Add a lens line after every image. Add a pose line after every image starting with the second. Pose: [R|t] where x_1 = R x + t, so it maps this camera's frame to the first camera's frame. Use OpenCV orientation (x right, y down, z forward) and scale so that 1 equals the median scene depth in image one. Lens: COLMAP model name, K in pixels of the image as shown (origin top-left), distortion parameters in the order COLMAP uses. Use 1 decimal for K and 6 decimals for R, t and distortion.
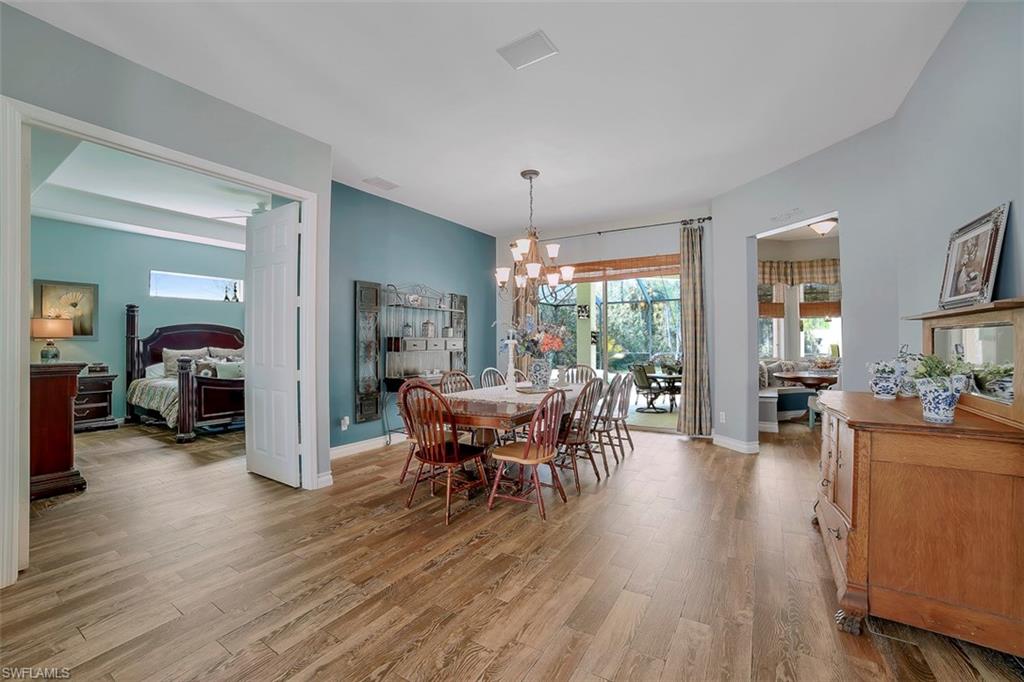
lens RADIAL K [[408.2, 0, 507.7], [0, 408.2, 338.5], [0, 0, 1]] dist [-0.028068, 0.000506]
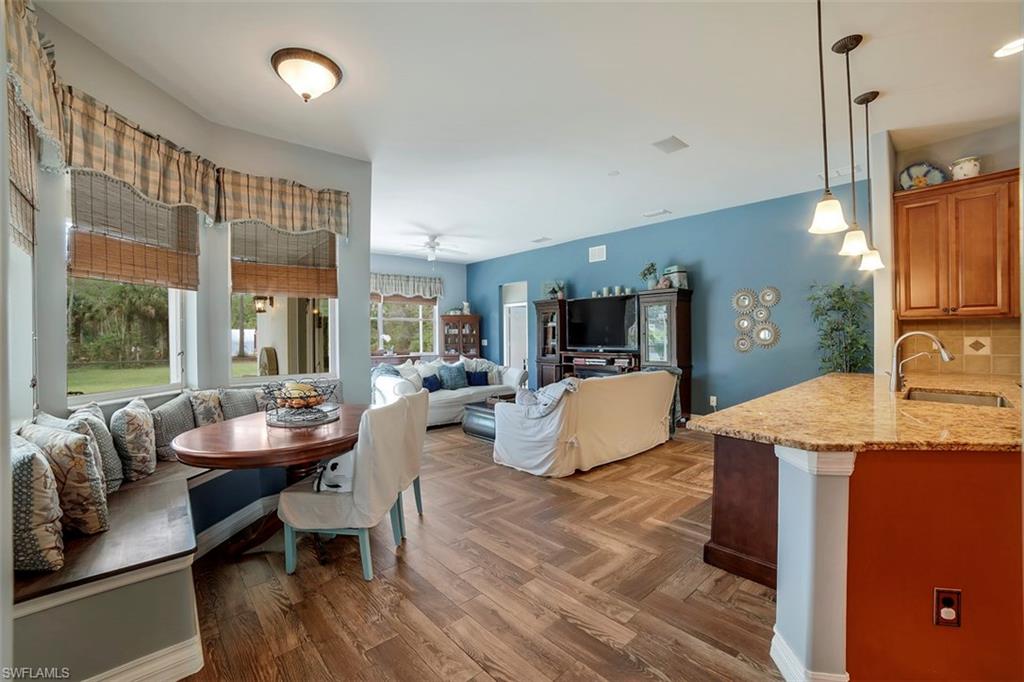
lens RADIAL K [[408.2, 0, 516.8], [0, 408.2, 336.8], [0, 0, 1]] dist [-0.028068, 0.000506]
pose [[0.267874, 0.008435, 0.963417, 0.368783], [-0.002906, 0.999964, -0.007947, 0.002626], [-0.963450, -0.000671, 0.267889, 0.563244]]
